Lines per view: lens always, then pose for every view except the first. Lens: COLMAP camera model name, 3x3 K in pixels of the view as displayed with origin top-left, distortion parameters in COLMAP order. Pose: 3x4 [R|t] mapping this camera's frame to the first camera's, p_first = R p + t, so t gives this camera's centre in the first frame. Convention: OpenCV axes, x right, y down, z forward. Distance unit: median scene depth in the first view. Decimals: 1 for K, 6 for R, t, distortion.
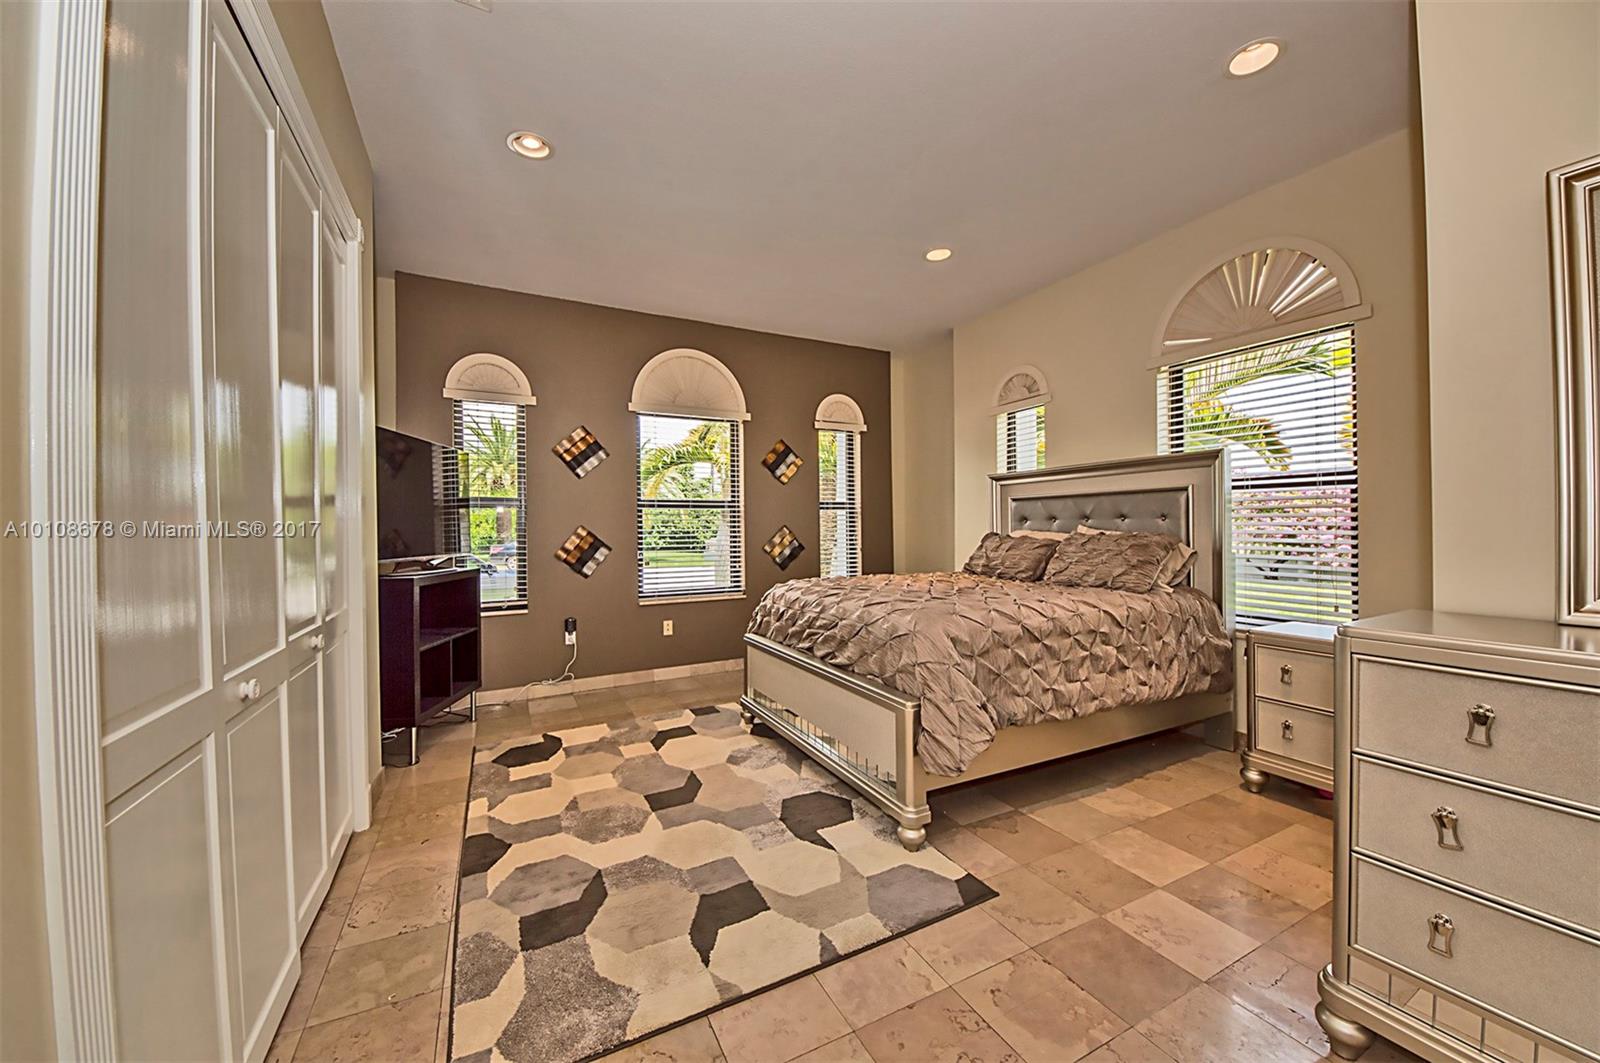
lens RADIAL K [[573.8, 0, 790.3], [0, 573.8, 533.2], [0, 0, 1]] dist [-0.000853, -0.000114]
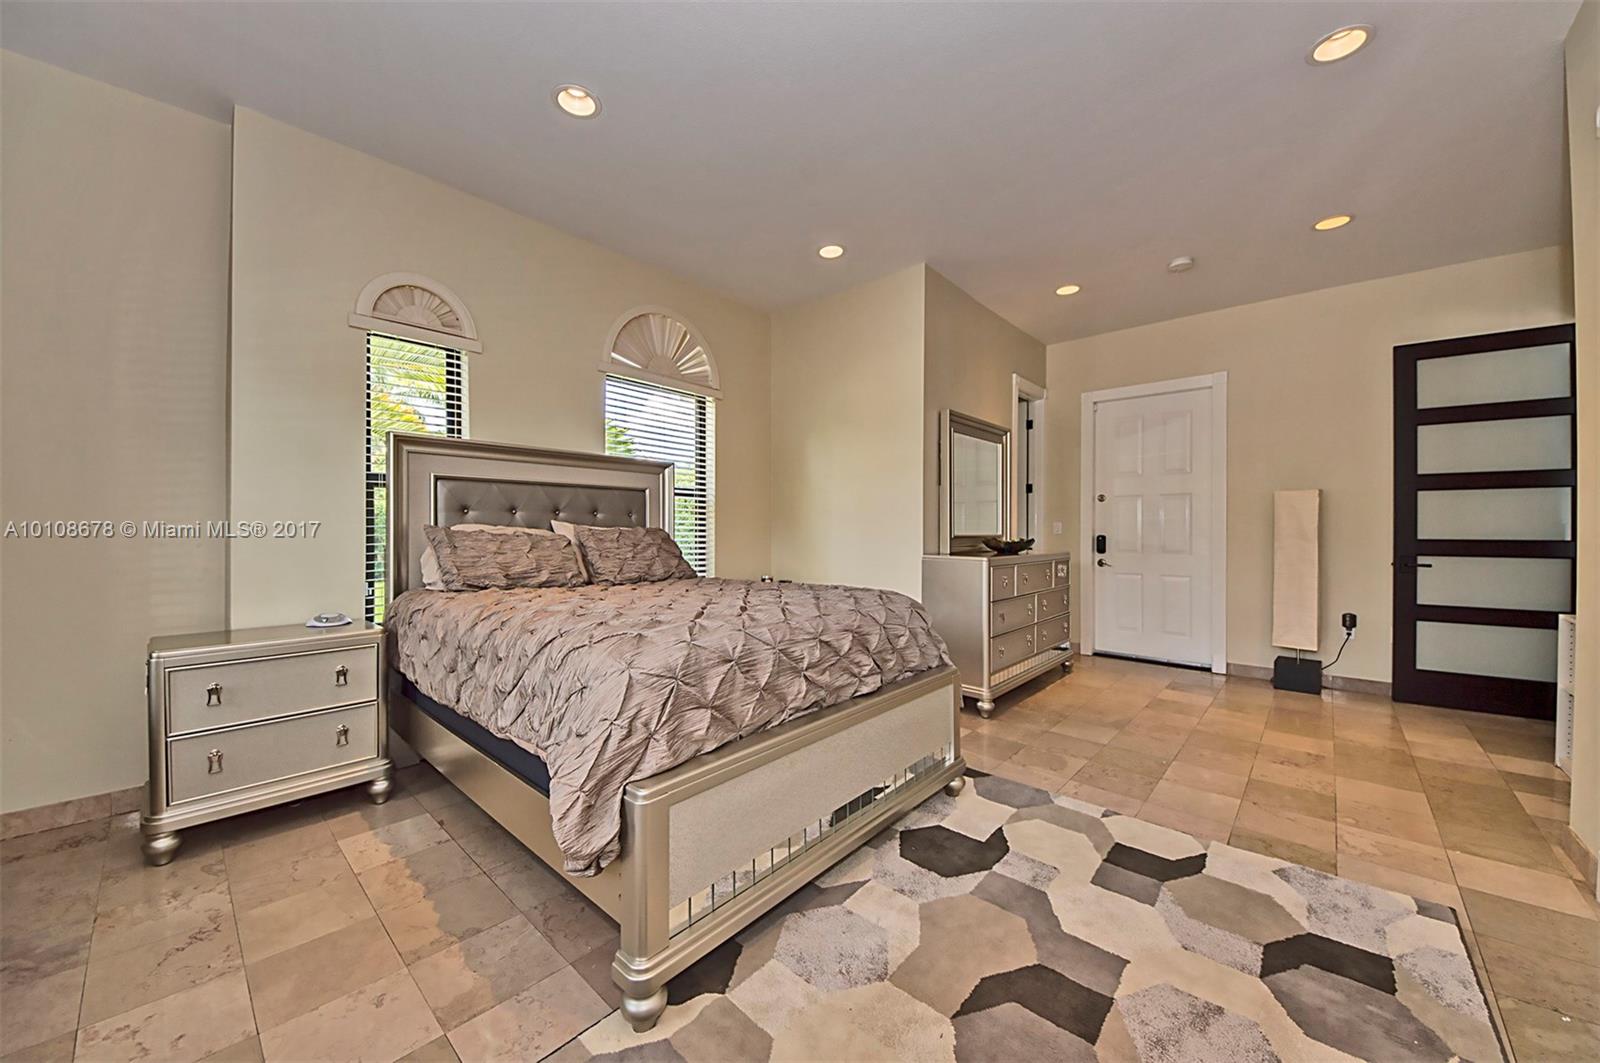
lens RADIAL K [[573.8, 0, 790.3], [0, 573.8, 533.2], [0, 0, 1]] dist [-0.000853, -0.000114]
pose [[-0.355075, -0.003480, 0.934831, -0.516702], [0.001151, 0.999991, 0.004160, 0.004955], [-0.934837, 0.002553, -0.355068, 1.171427]]
